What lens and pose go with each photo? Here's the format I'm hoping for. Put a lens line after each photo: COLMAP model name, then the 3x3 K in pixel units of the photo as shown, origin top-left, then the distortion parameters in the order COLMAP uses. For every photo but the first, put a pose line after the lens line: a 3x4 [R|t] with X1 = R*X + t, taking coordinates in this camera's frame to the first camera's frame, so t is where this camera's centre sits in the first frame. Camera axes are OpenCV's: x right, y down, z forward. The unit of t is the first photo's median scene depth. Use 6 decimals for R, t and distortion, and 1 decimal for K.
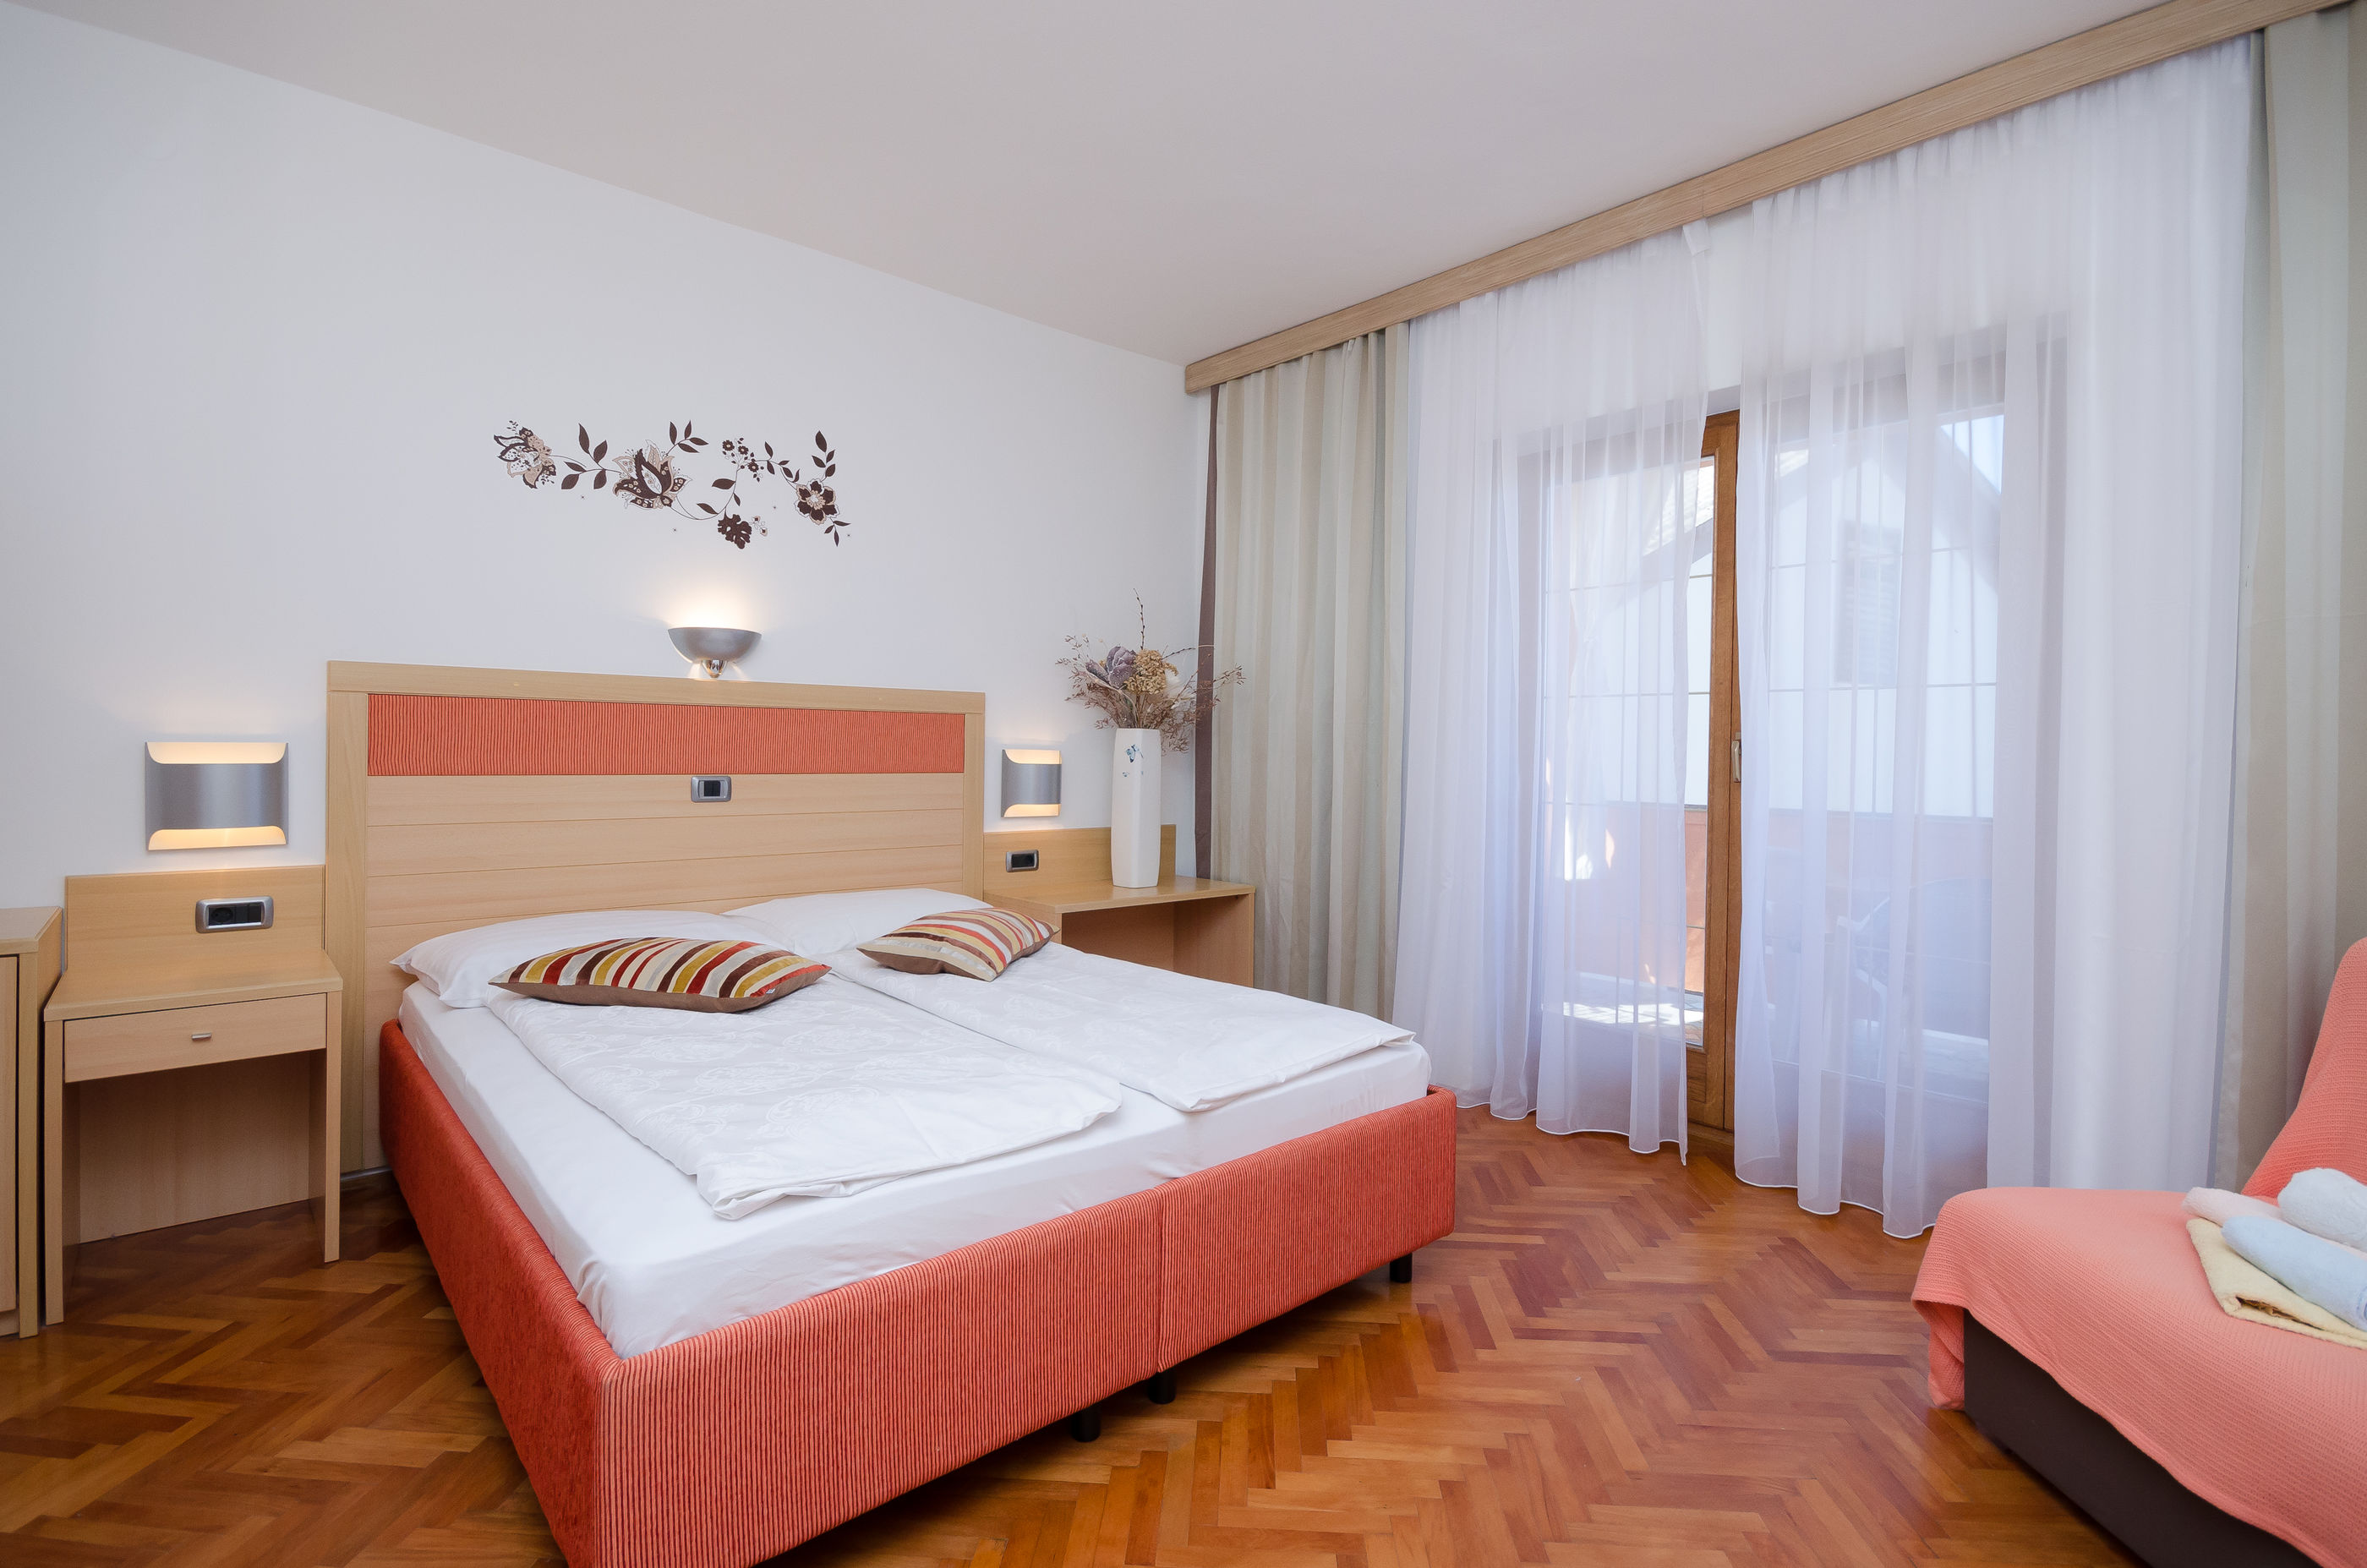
lens RADIAL K [[1083.4, 0, 1201.3], [0, 1083.4, 766.7], [0, 0, 1]] dist [-0.001421, -0.000598]
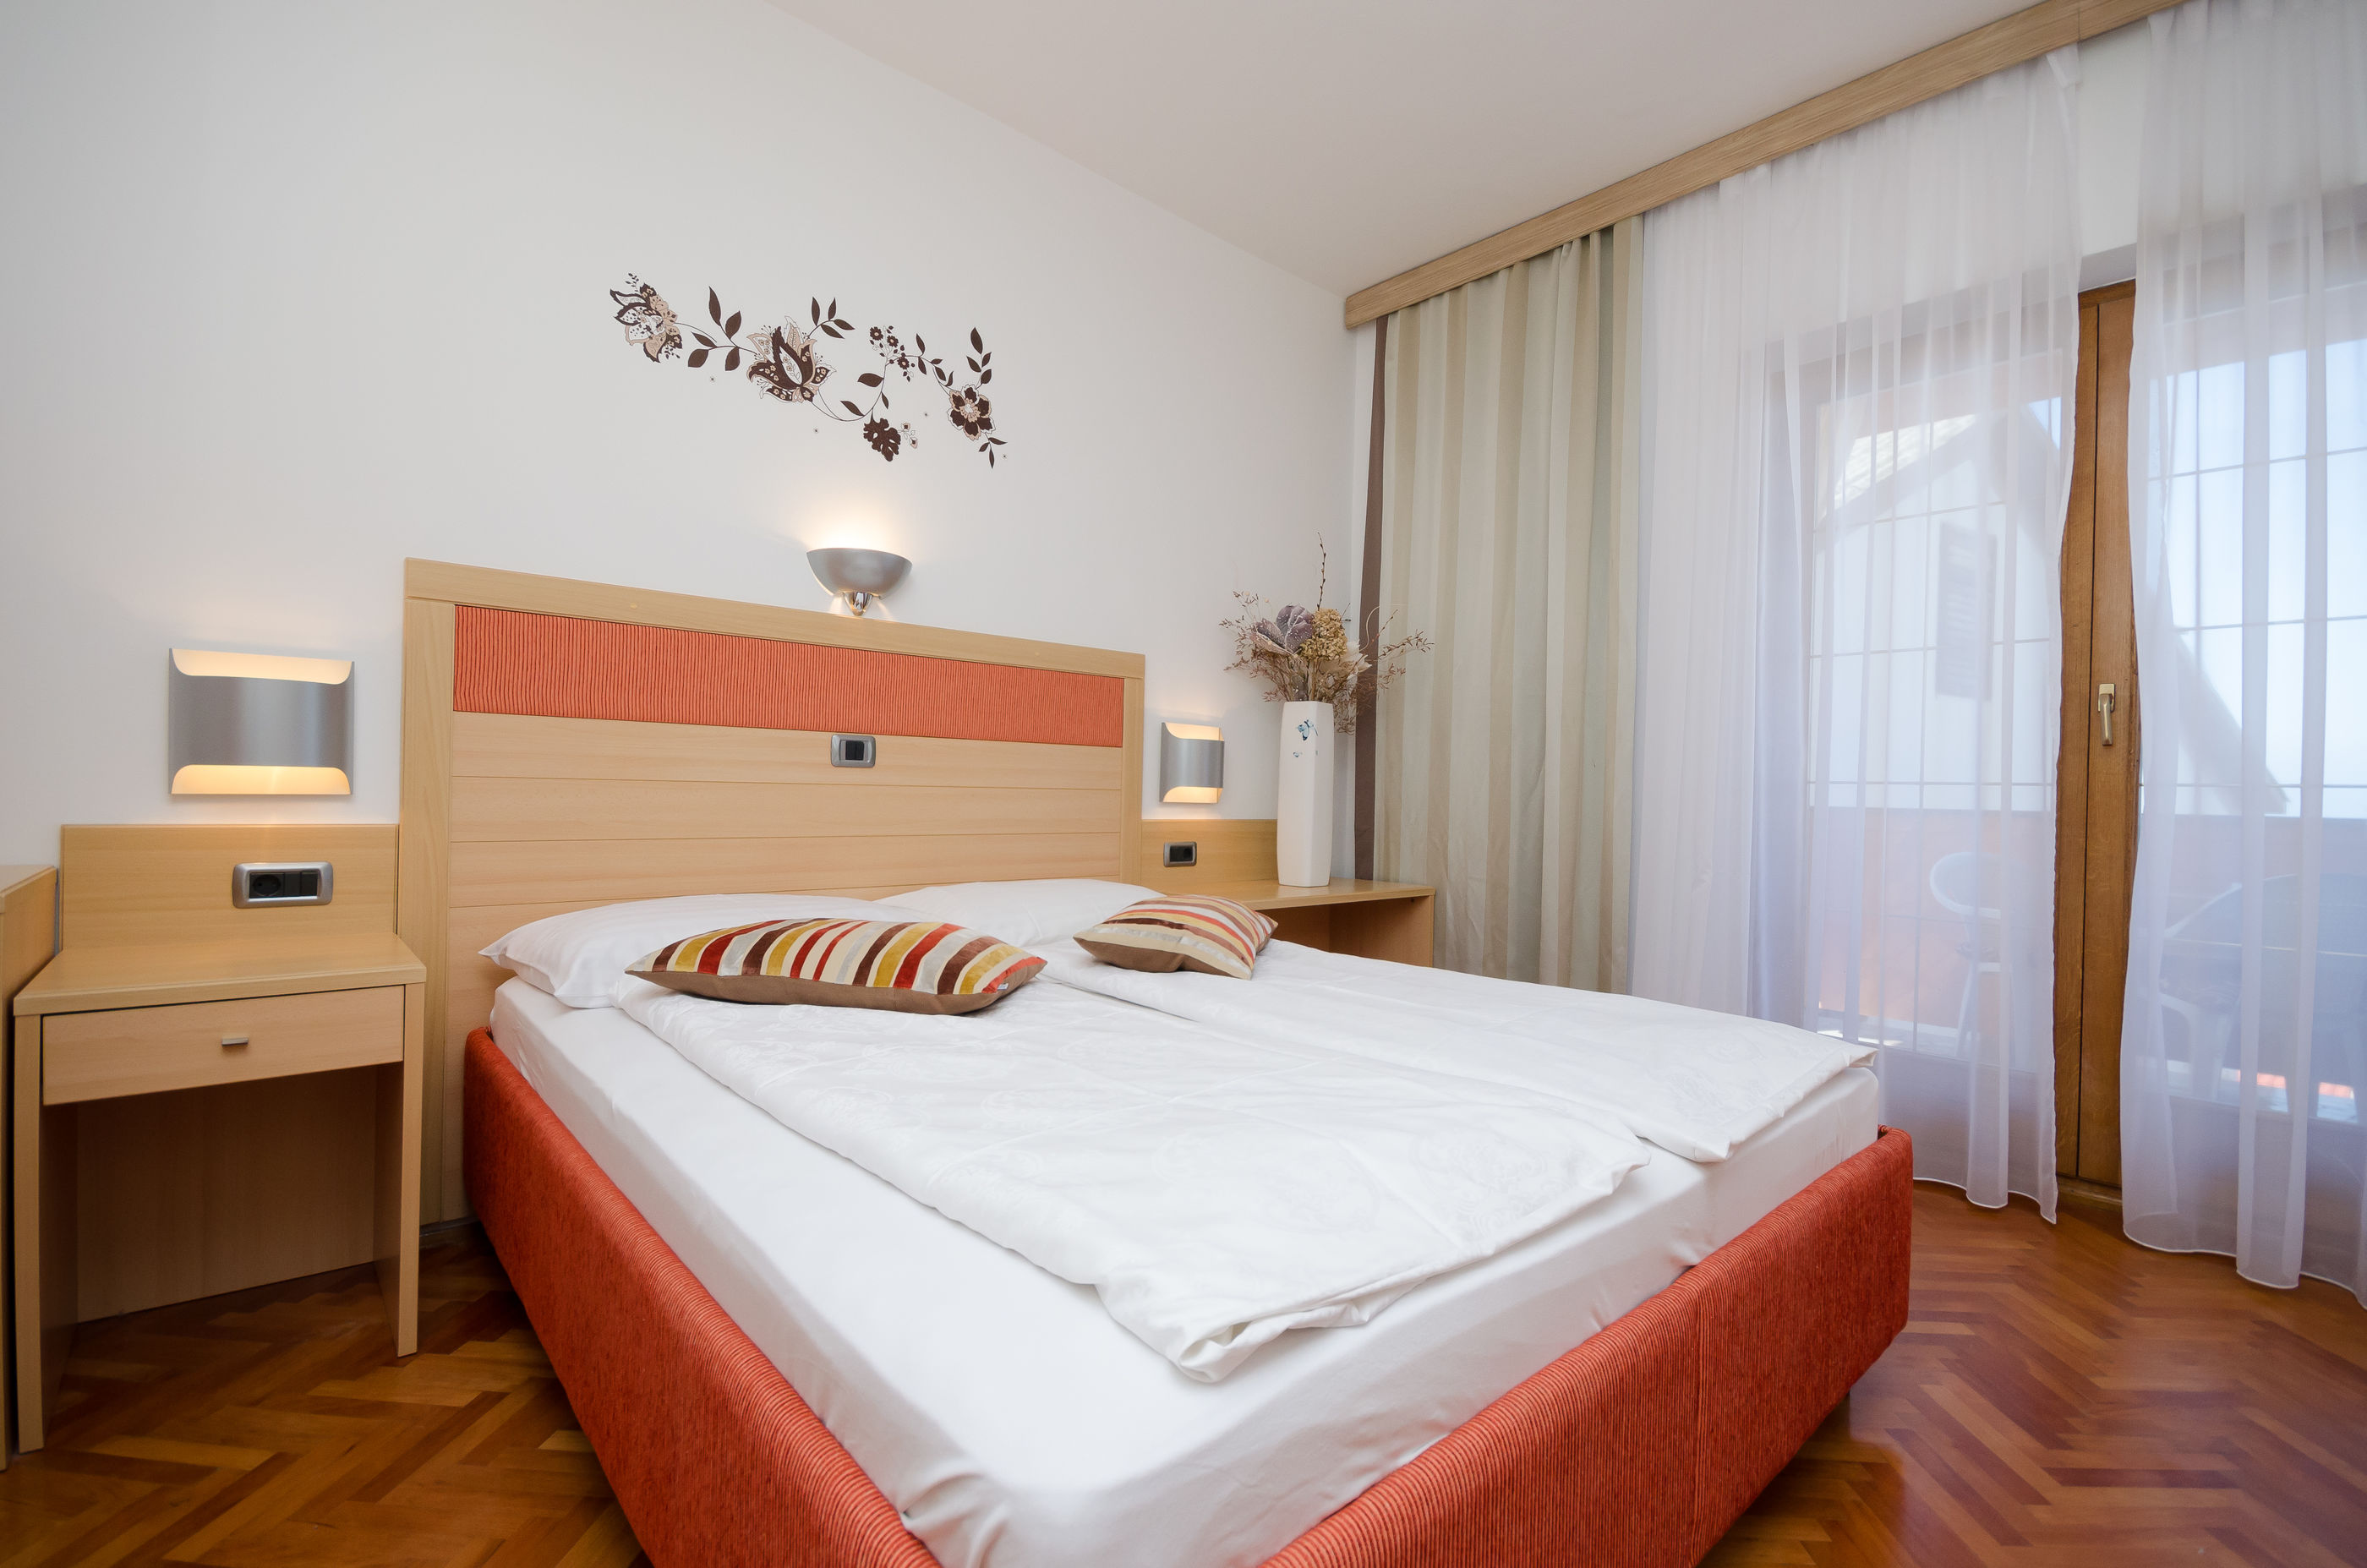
lens RADIAL K [[1063.2, 0, 1183.5], [0, 1063.2, 784.0], [0, 0, 1]] dist [0.000834, -0.005160]
pose [[0.999594, -0.001625, -0.028449, -0.222846], [0.001153, 0.999861, -0.016621, 0.072894], [0.028472, 0.016581, 0.999457, 0.252270]]
